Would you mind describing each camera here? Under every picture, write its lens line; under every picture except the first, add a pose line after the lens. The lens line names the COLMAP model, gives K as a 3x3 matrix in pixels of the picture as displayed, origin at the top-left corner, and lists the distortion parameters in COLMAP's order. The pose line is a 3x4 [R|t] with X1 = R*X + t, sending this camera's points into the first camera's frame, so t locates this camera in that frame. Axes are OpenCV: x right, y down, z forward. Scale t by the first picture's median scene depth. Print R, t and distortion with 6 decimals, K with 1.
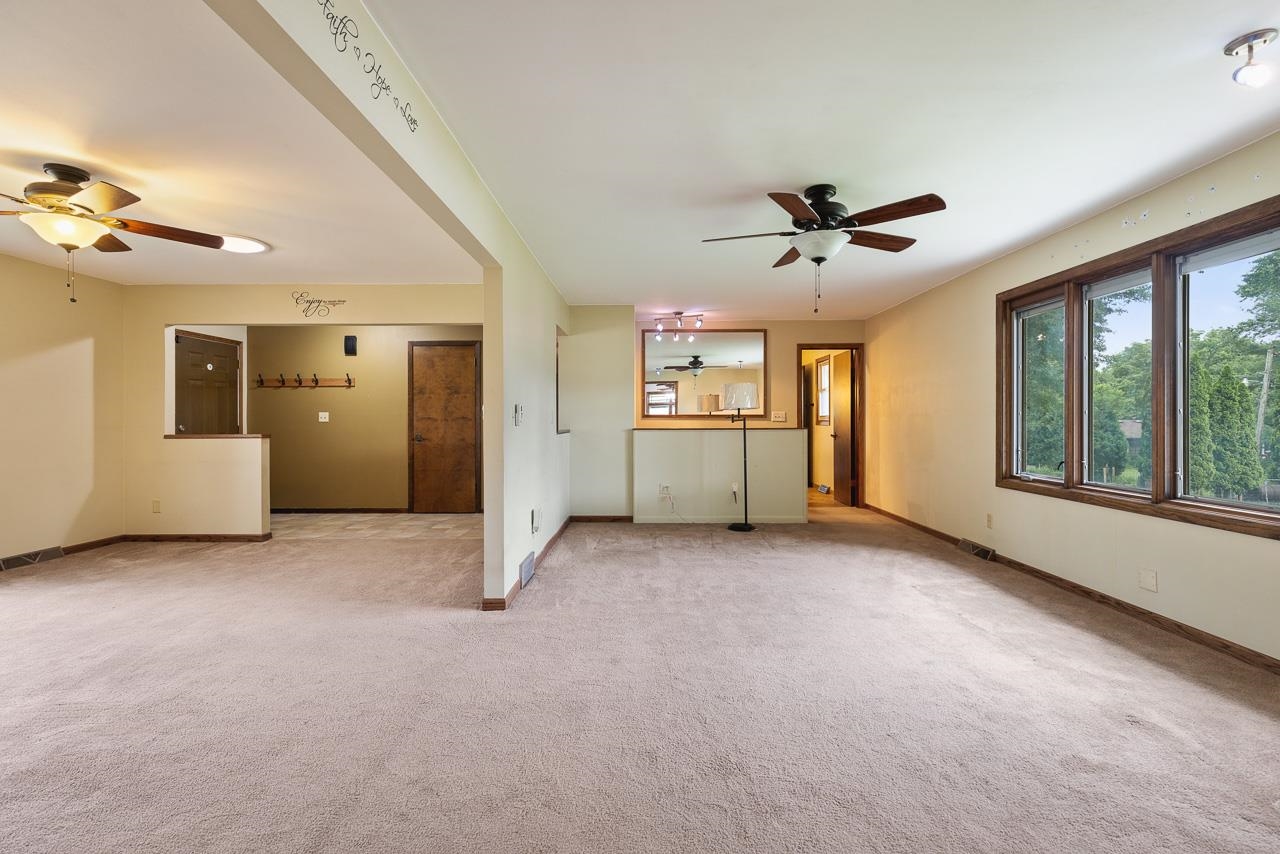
lens RADIAL K [[574.9, 0, 636.6], [0, 574.9, 418.9], [0, 0, 1]] dist [0.004189, -0.000091]
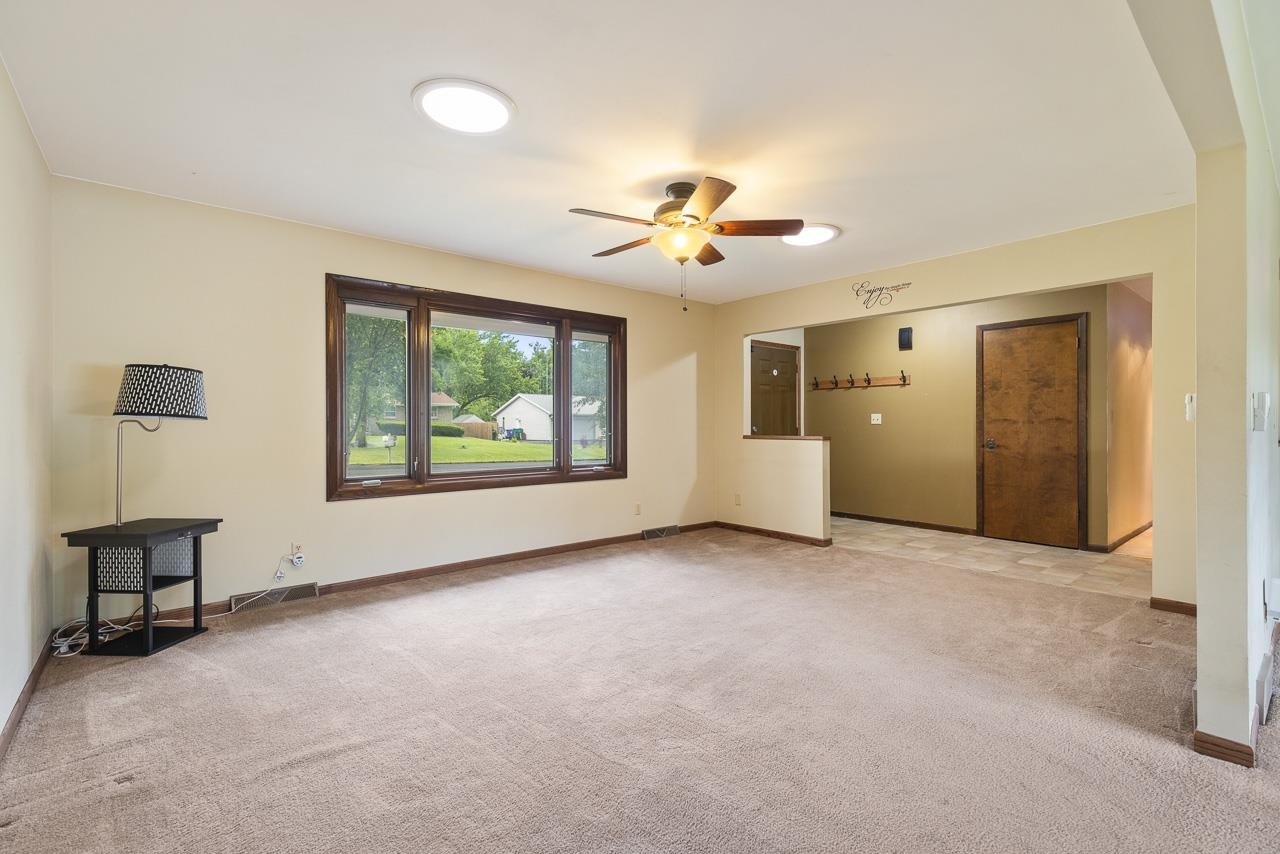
lens RADIAL K [[574.9, 0, 636.6], [0, 574.9, 418.9], [0, 0, 1]] dist [0.004189, -0.000091]
pose [[0.656588, -0.004180, -0.754237, -0.114722], [0.000522, 0.999987, -0.005088, 0.001720], [0.754249, 0.002947, 0.656582, 0.114471]]
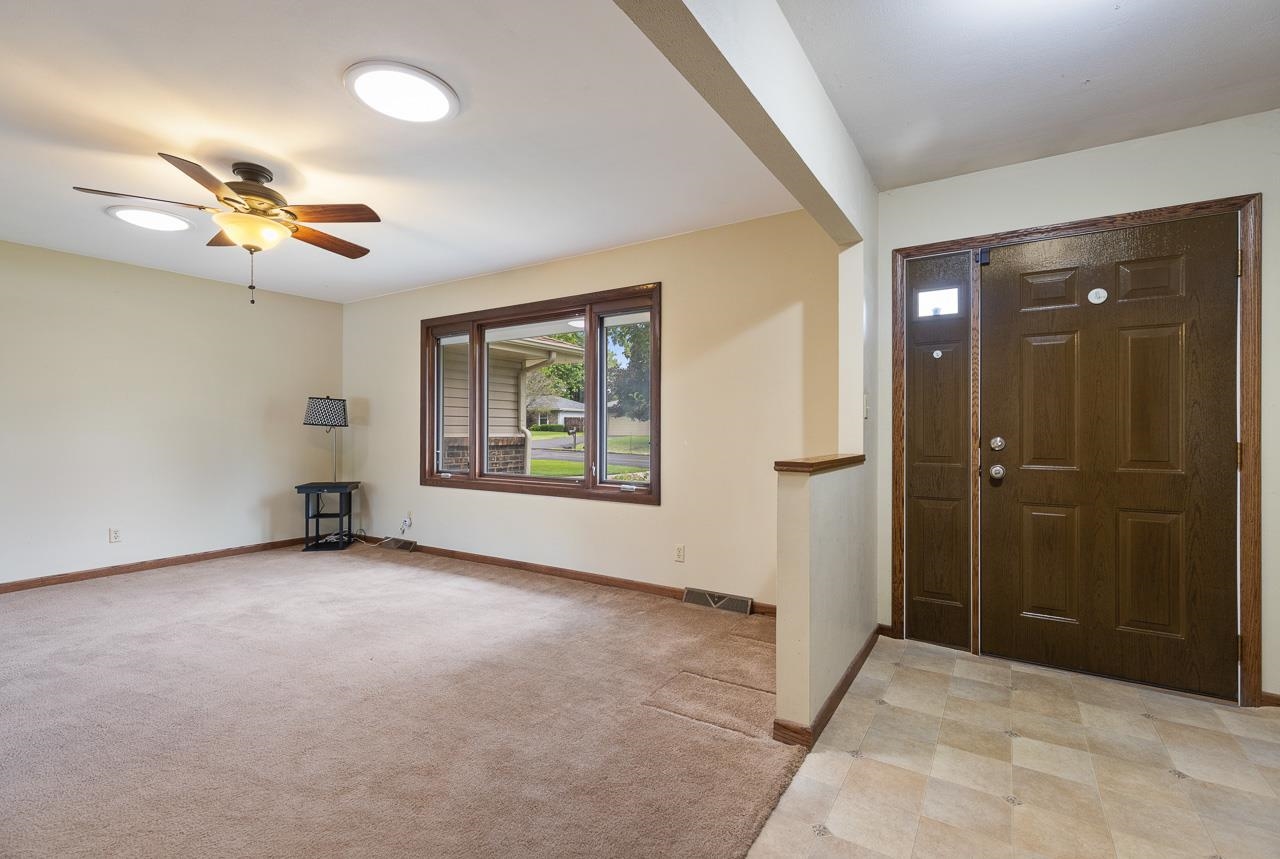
lens RADIAL K [[573.0, 0, 636.1], [0, 573.0, 427.2], [0, 0, 1]] dist [0.002596, 0.000192]
pose [[-0.523112, -0.001553, -0.852263, -0.247765], [0.001836, 0.999994, -0.002949, 0.003665], [0.852262, -0.003108, -0.523106, 1.028897]]
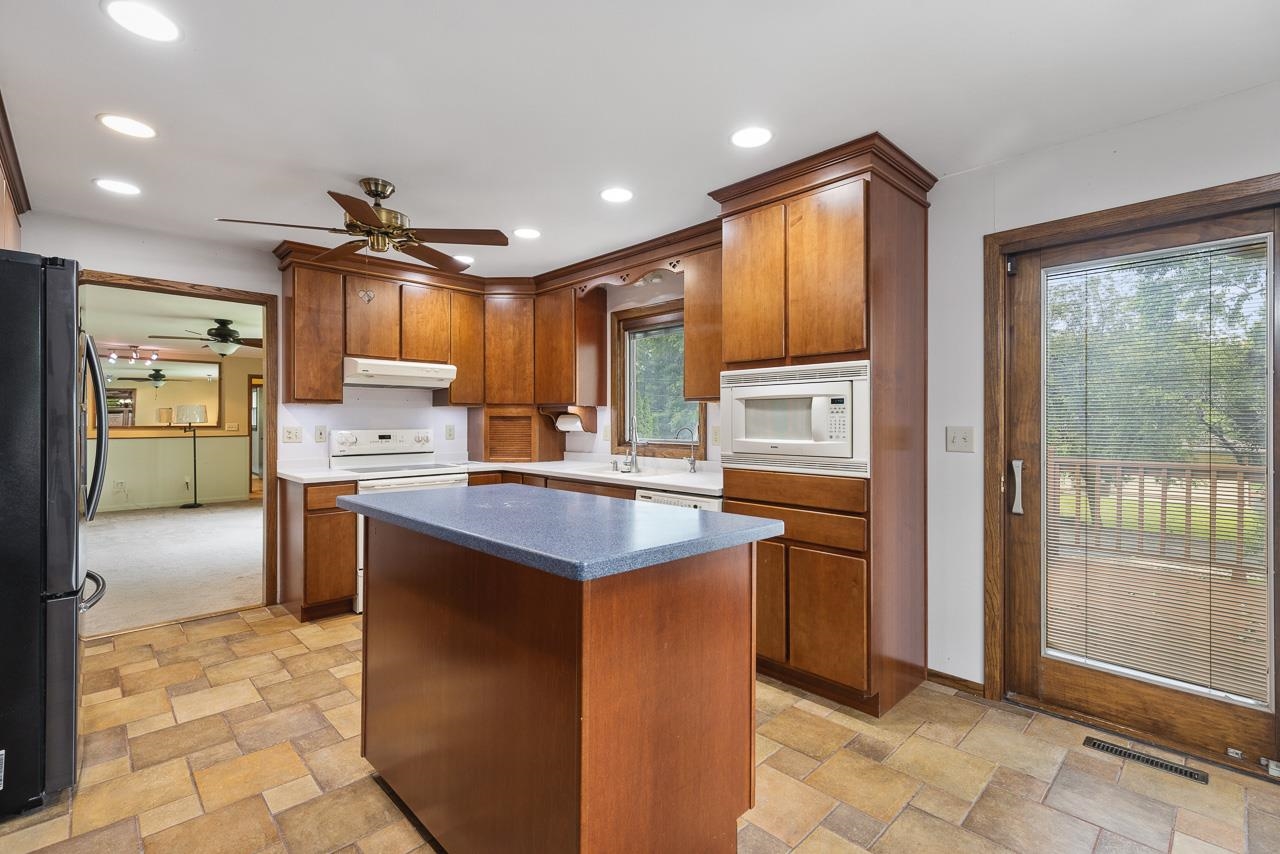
lens RADIAL K [[574.9, 0, 636.6], [0, 574.9, 418.9], [0, 0, 1]] dist [0.004189, -0.000091]
pose [[0.709641, 0.006042, 0.704537, -0.042320], [-0.002812, 0.999980, -0.005744, -0.022347], [-0.704558, 0.002095, 0.709644, -0.817106]]
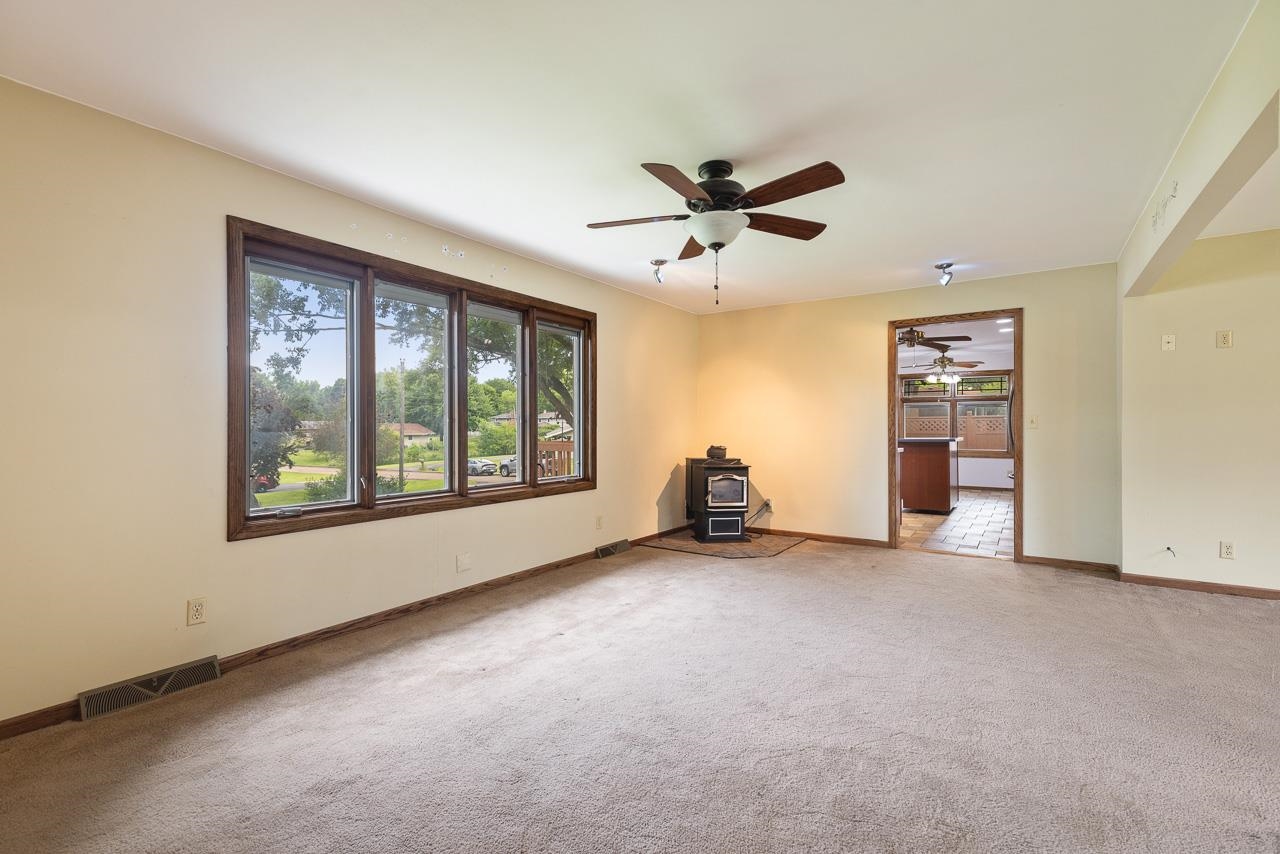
lens RADIAL K [[573.0, 0, 636.1], [0, 573.0, 424.7], [0, 0, 1]] dist [0.002596, 0.000192]
pose [[-0.836730, 0.006022, 0.547582, -0.032510], [0.001977, 0.999966, -0.007976, 0.002943], [-0.547612, -0.005591, -0.836714, 0.970608]]
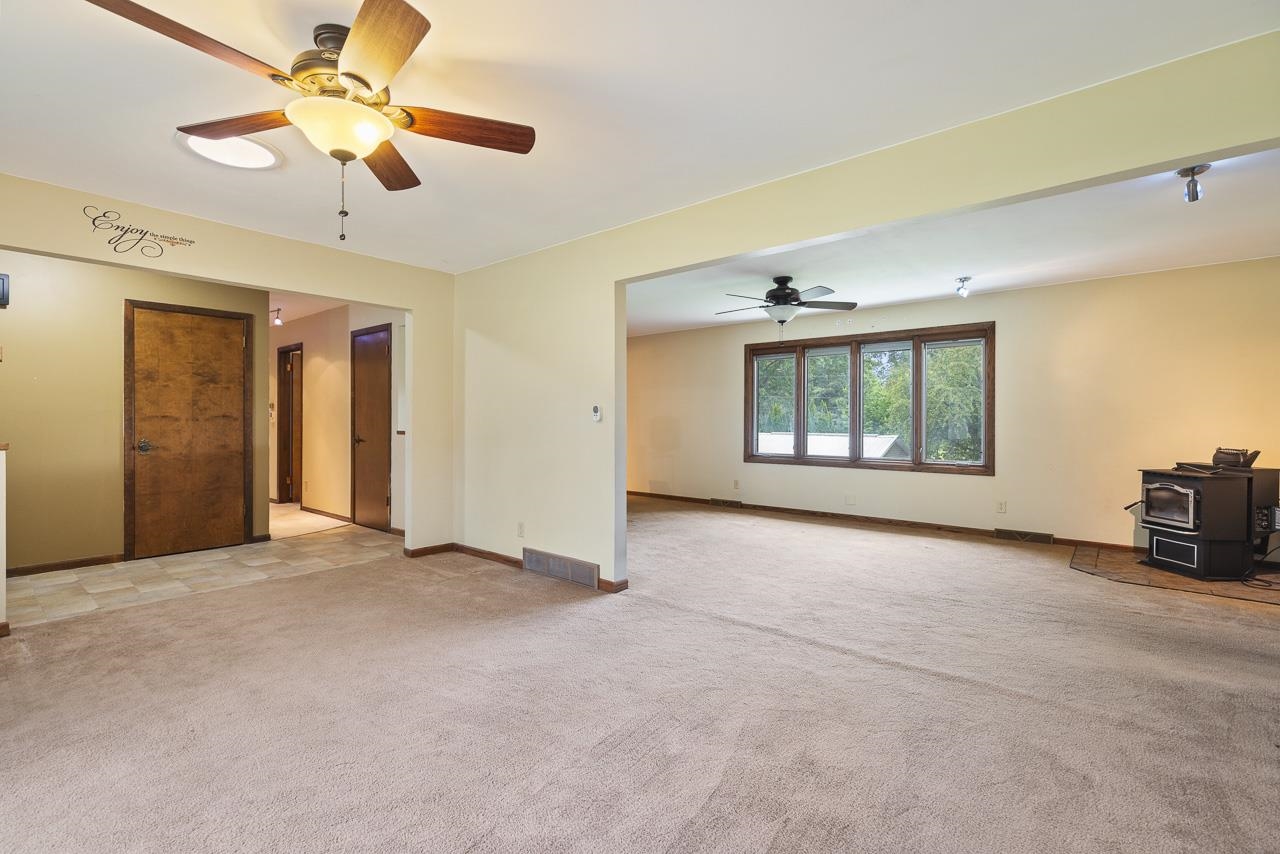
lens RADIAL K [[573.0, 0, 636.1], [0, 573.0, 424.7], [0, 0, 1]] dist [0.002596, 0.000192]
pose [[0.635535, -0.002303, 0.772069, -0.633329], [-0.004742, 0.999965, 0.006886, 0.001265], [-0.772058, -0.008037, 0.635501, 0.158664]]
